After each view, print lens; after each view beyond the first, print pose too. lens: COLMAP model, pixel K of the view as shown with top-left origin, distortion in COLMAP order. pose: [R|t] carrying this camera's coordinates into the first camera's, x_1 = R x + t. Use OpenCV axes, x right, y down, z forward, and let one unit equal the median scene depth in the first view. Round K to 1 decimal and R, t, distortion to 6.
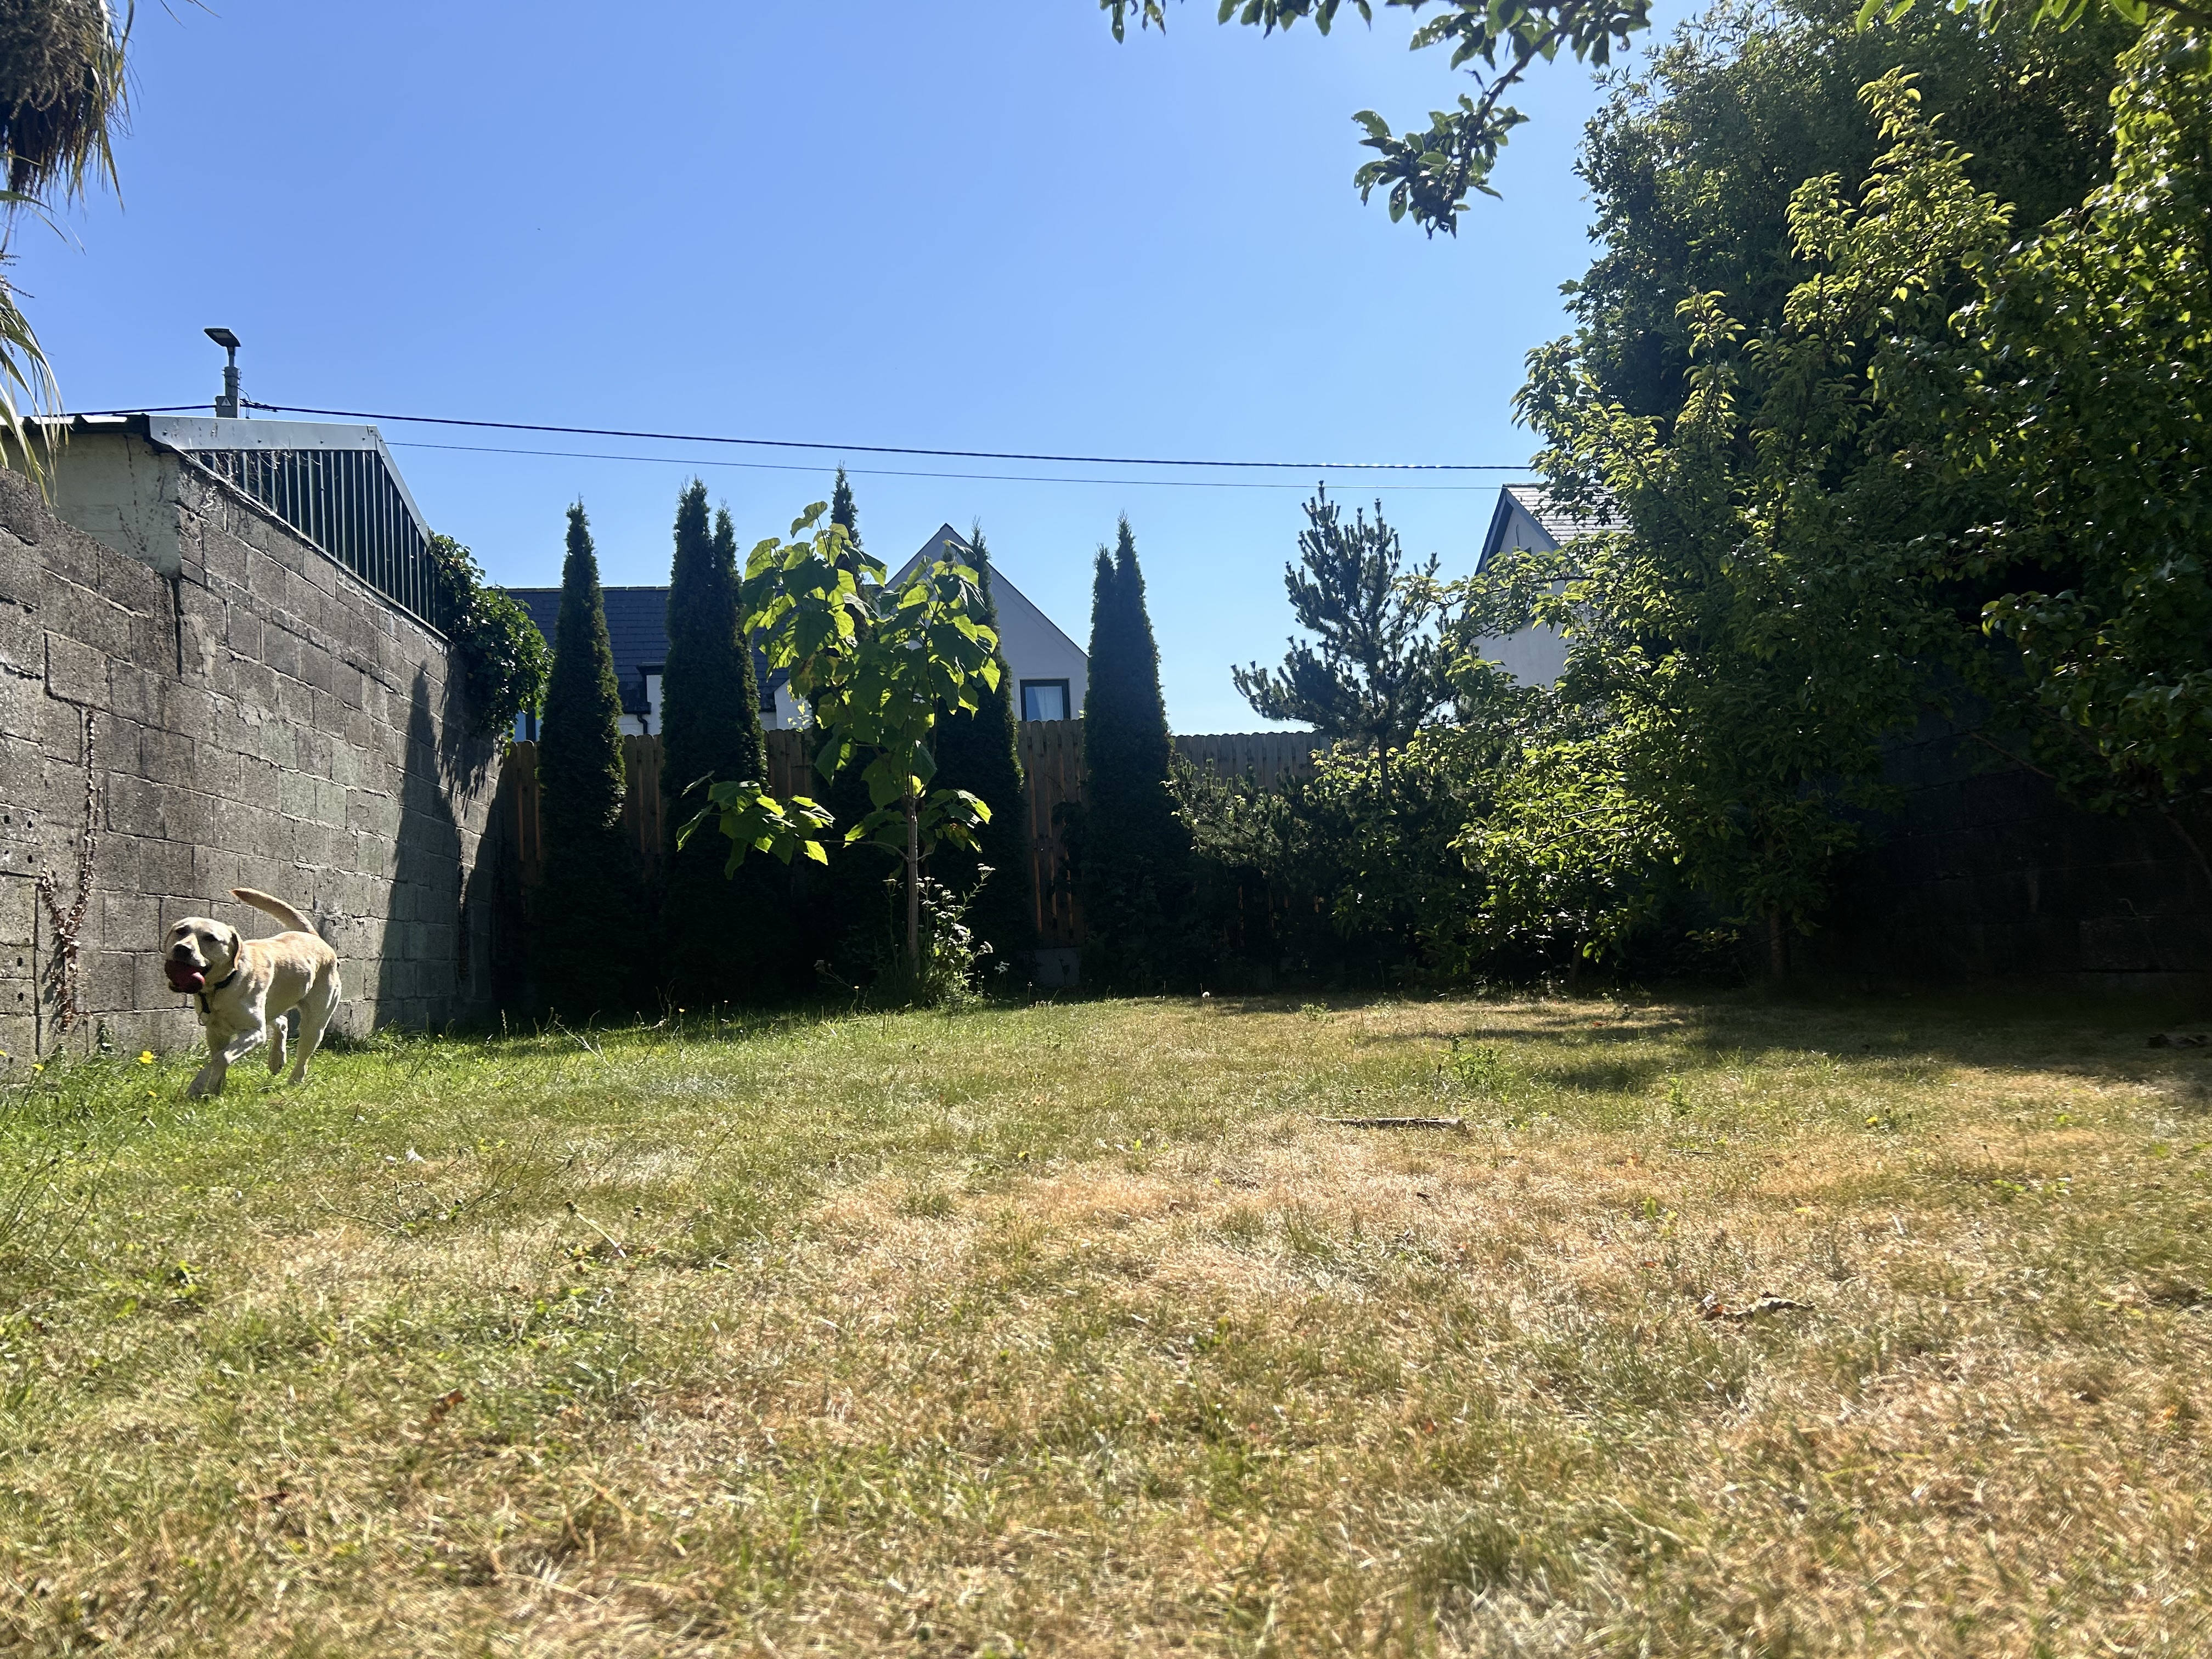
lens RADIAL K [[1657.5, 0, 1106.6], [0, 1657.5, 831.5], [0, 0, 1]] dist [0.030732, -0.014161]
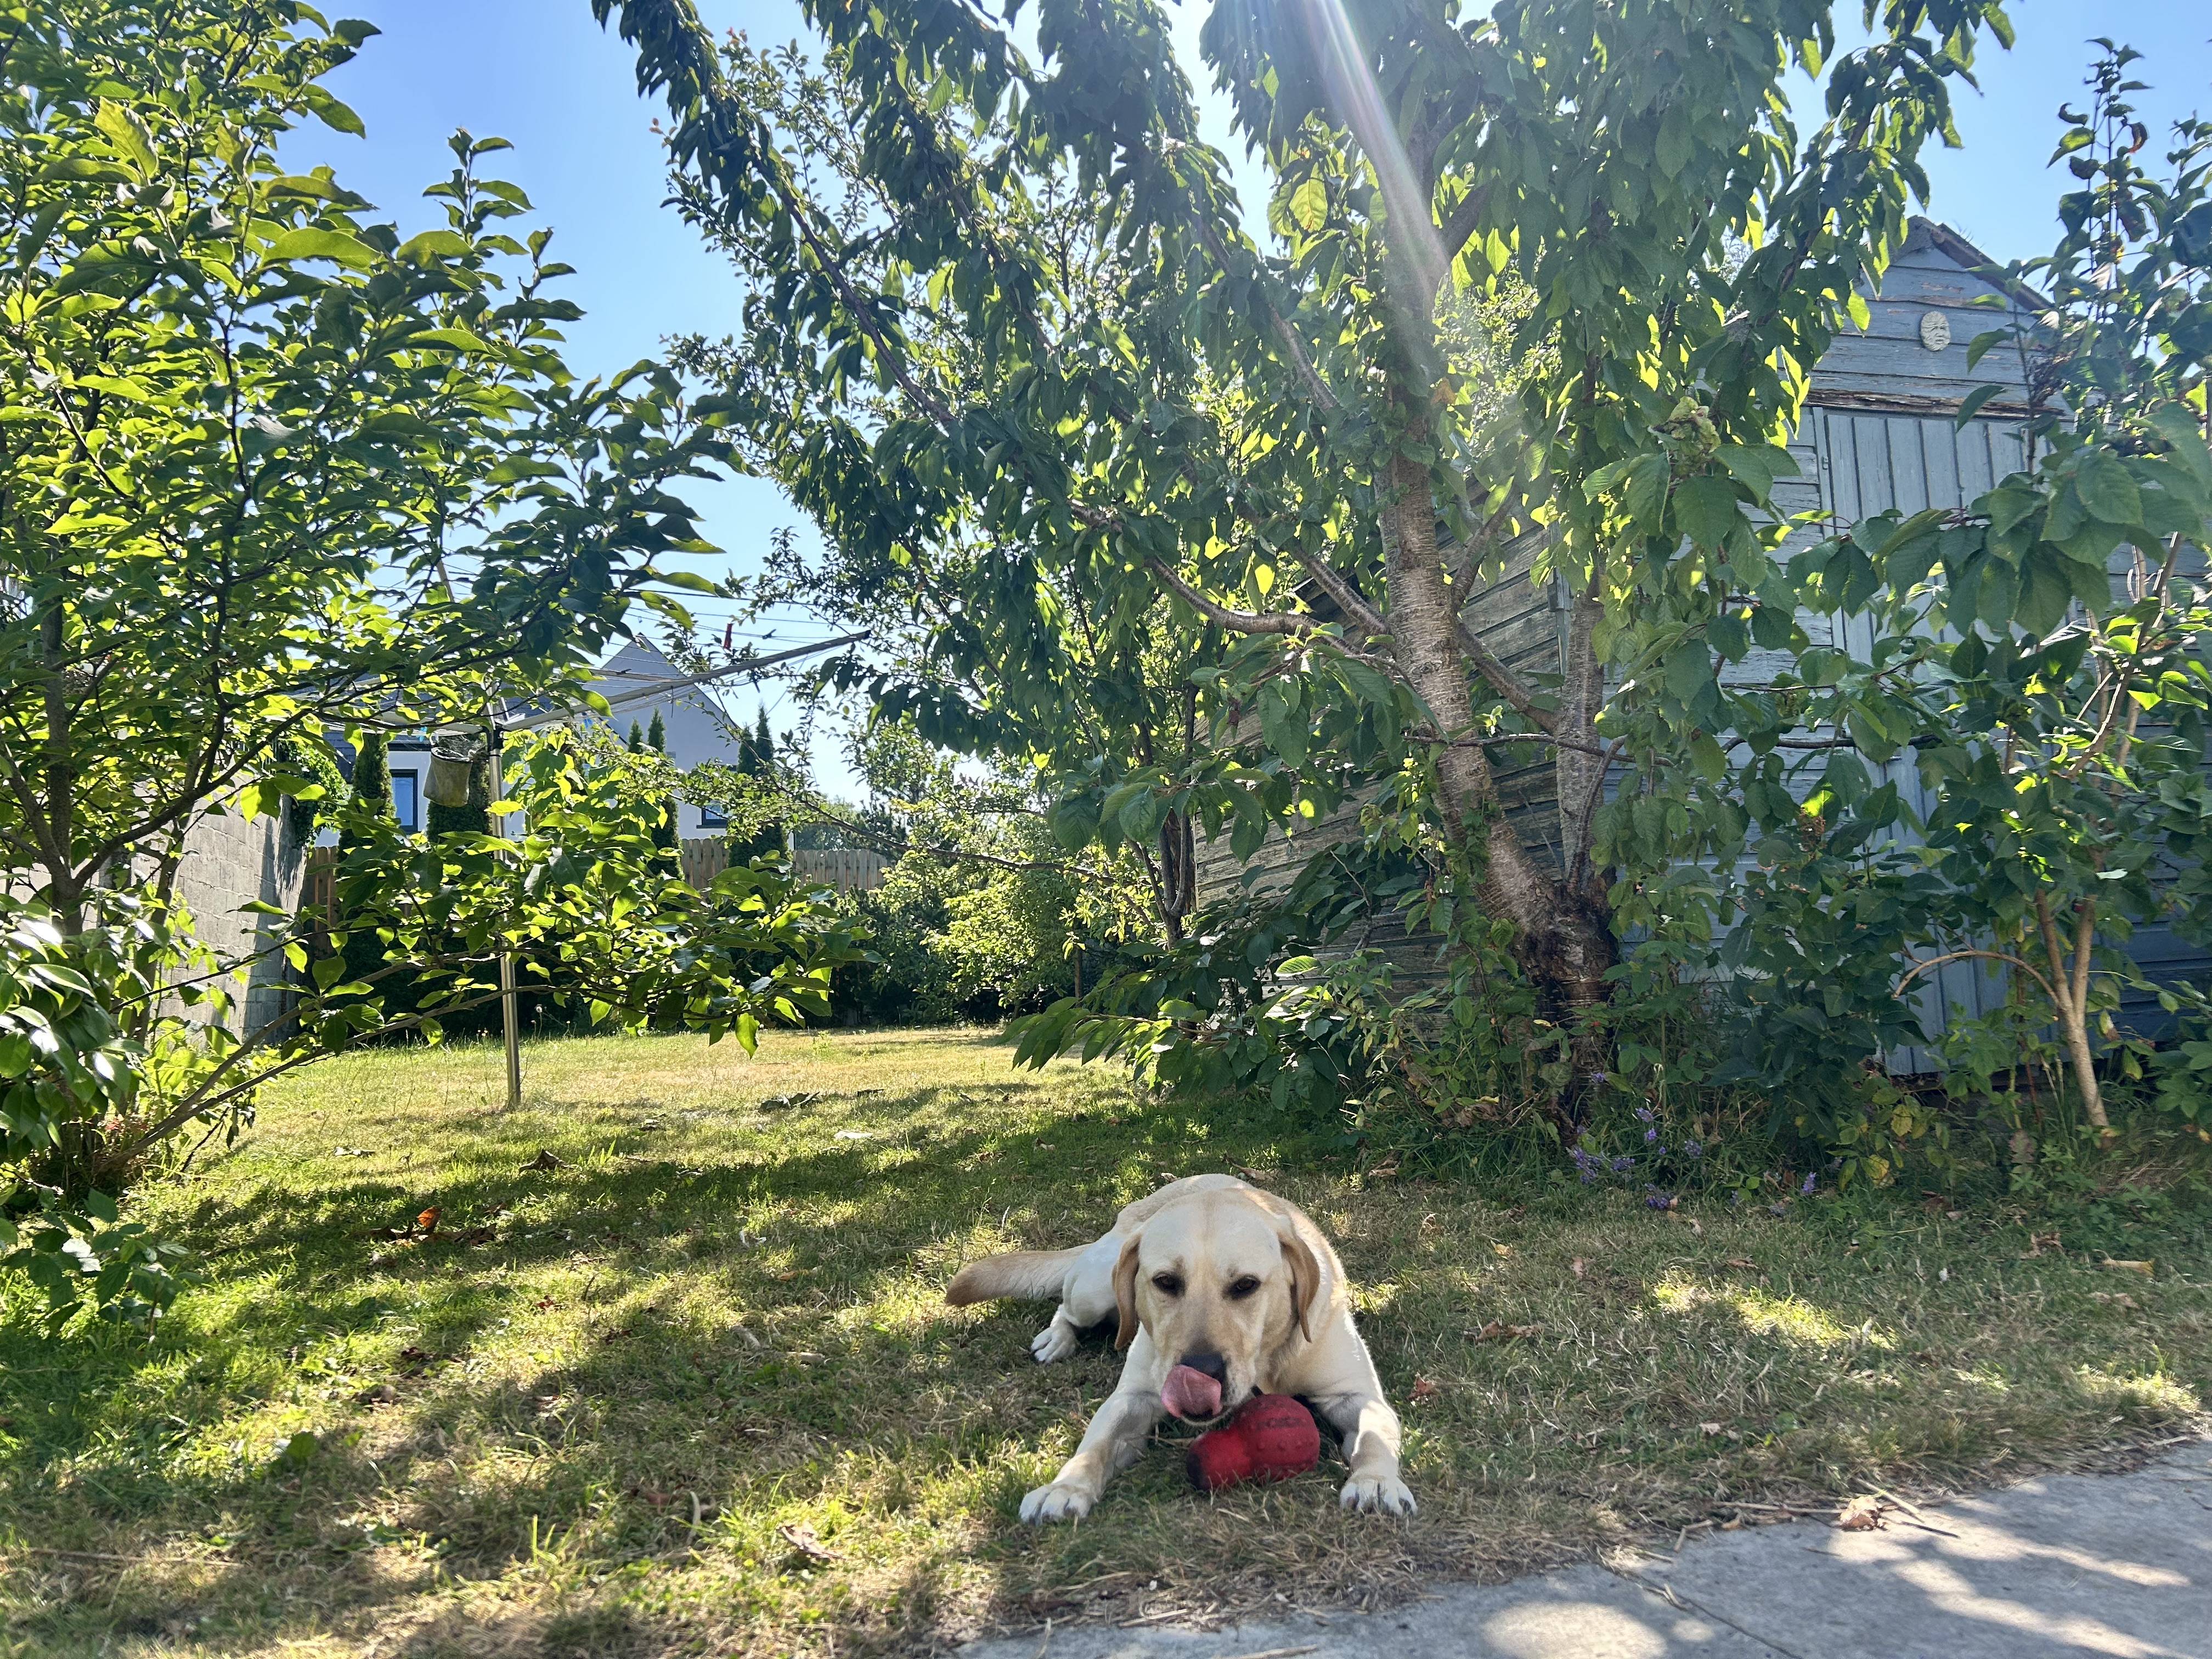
lens RADIAL K [[1657.5, 0, 1104.0], [0, 1657.5, 826.4], [0, 0, 1]] dist [0.030732, -0.014161]
pose [[0.984025, 0.019753, 0.176933, 0.054832], [-0.017117, 0.999719, -0.016412, -0.065161], [-0.177207, 0.013122, 0.984086, -0.551210]]
